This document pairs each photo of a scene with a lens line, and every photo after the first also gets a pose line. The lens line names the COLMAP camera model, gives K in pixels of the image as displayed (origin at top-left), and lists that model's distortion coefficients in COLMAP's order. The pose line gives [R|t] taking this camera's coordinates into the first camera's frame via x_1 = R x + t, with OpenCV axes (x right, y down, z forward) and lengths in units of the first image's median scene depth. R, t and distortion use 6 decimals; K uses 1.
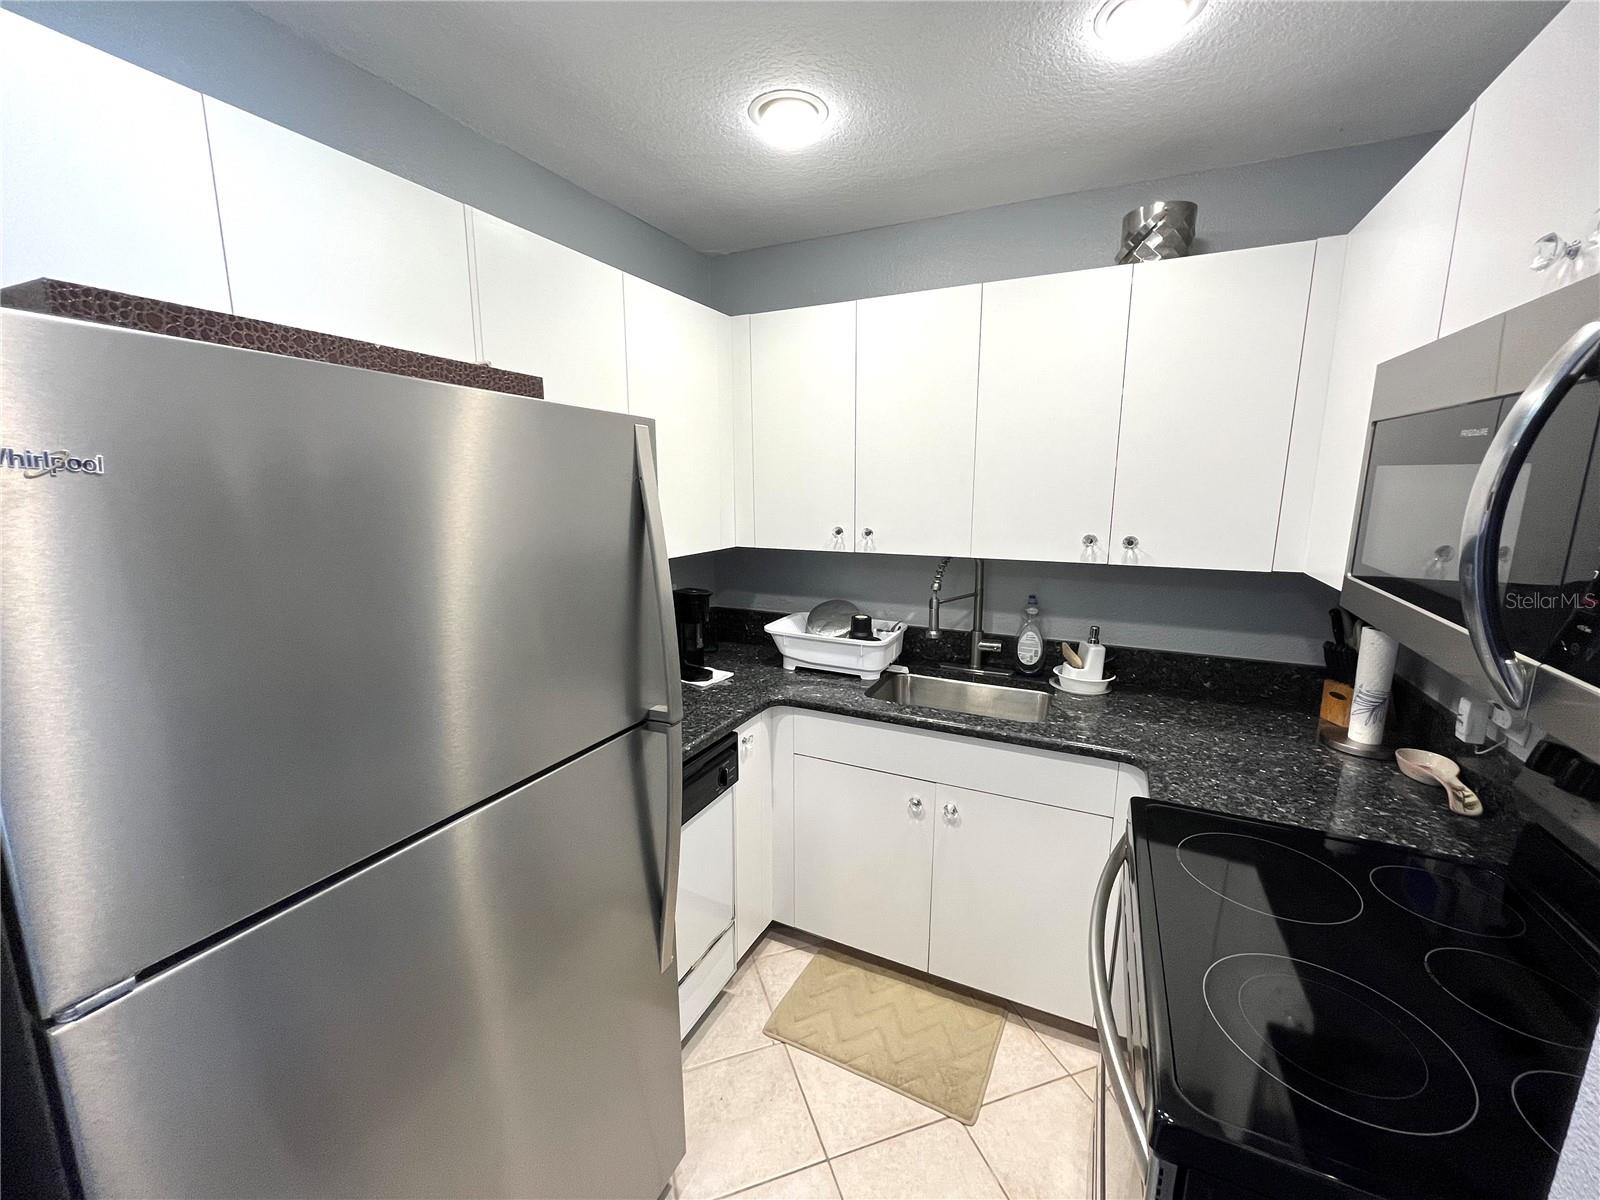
lens RADIAL K [[642.9, 0, 798.7], [0, 642.9, 604.6], [0, 0, 1]] dist [-0.004548, -0.000186]
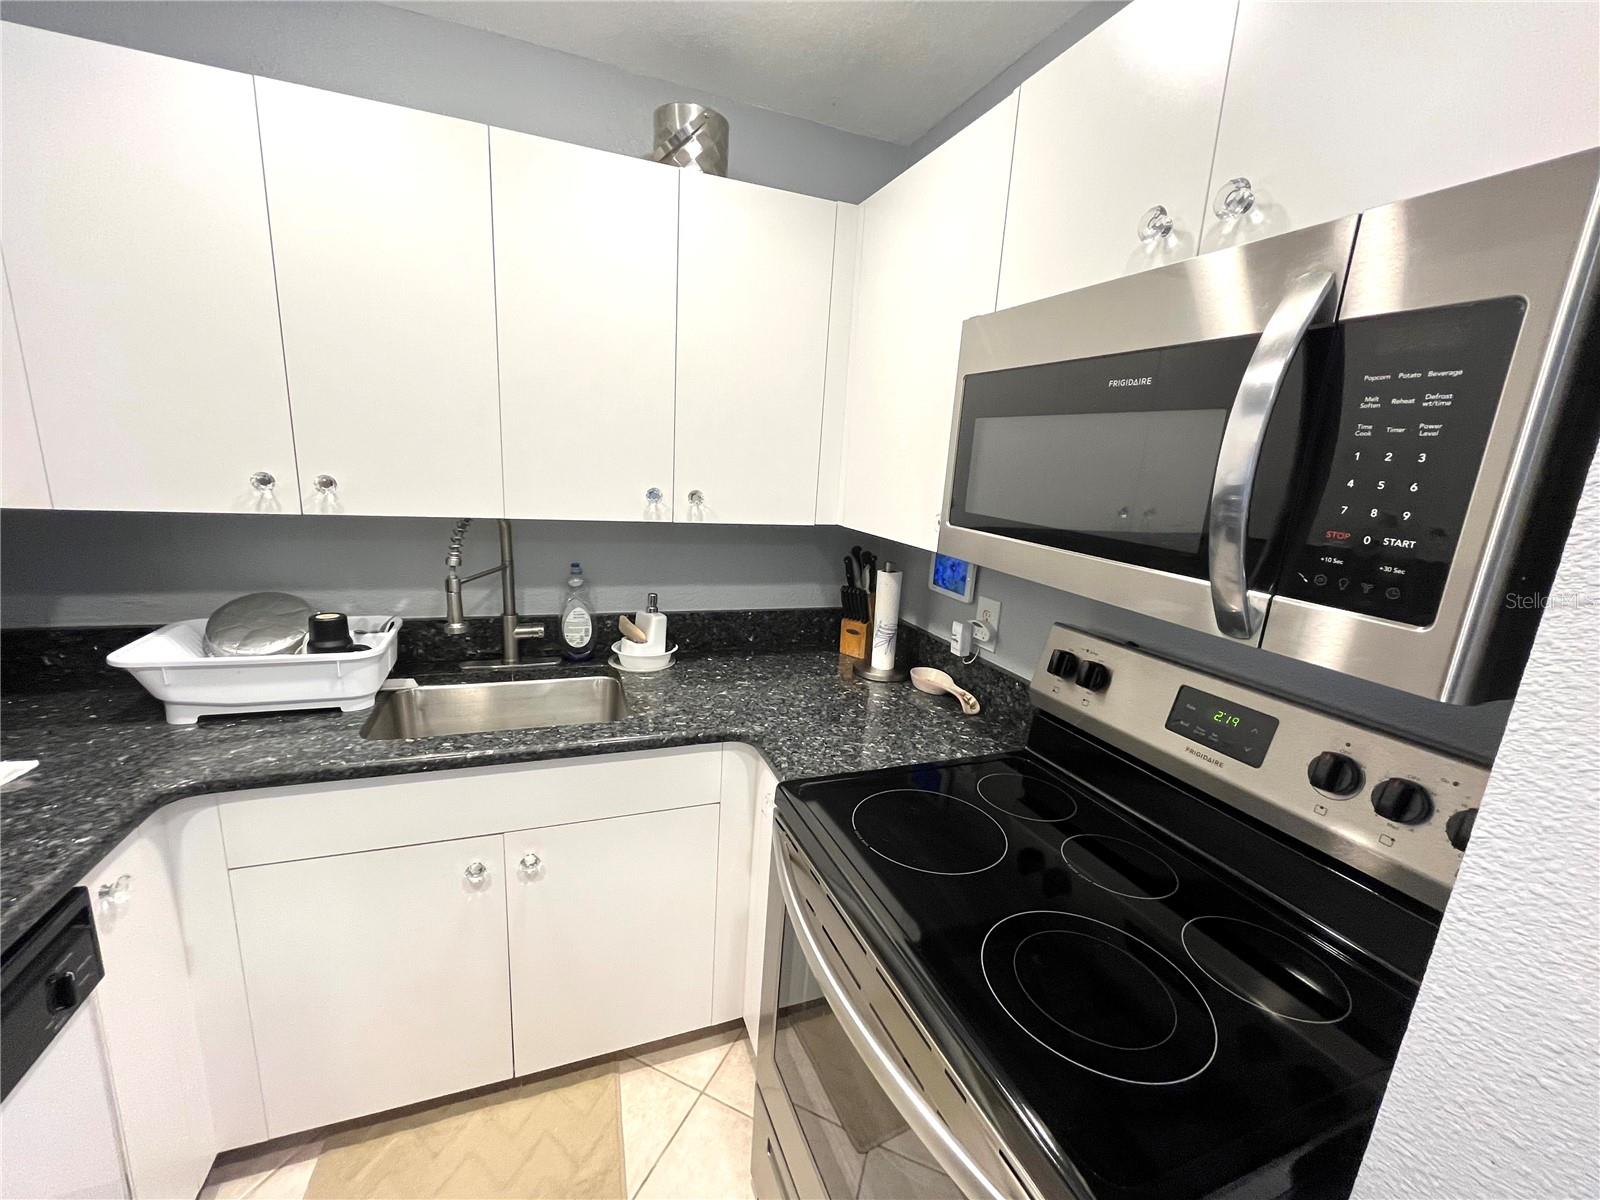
lens RADIAL K [[642.9, 0, 798.7], [0, 642.9, 604.6], [0, 0, 1]] dist [-0.004548, -0.000186]
pose [[0.679998, -0.117479, 0.723741, -0.047001], [0.076718, 0.993062, 0.089114, -0.014323], [-0.729189, -0.005073, 0.684293, 0.241861]]
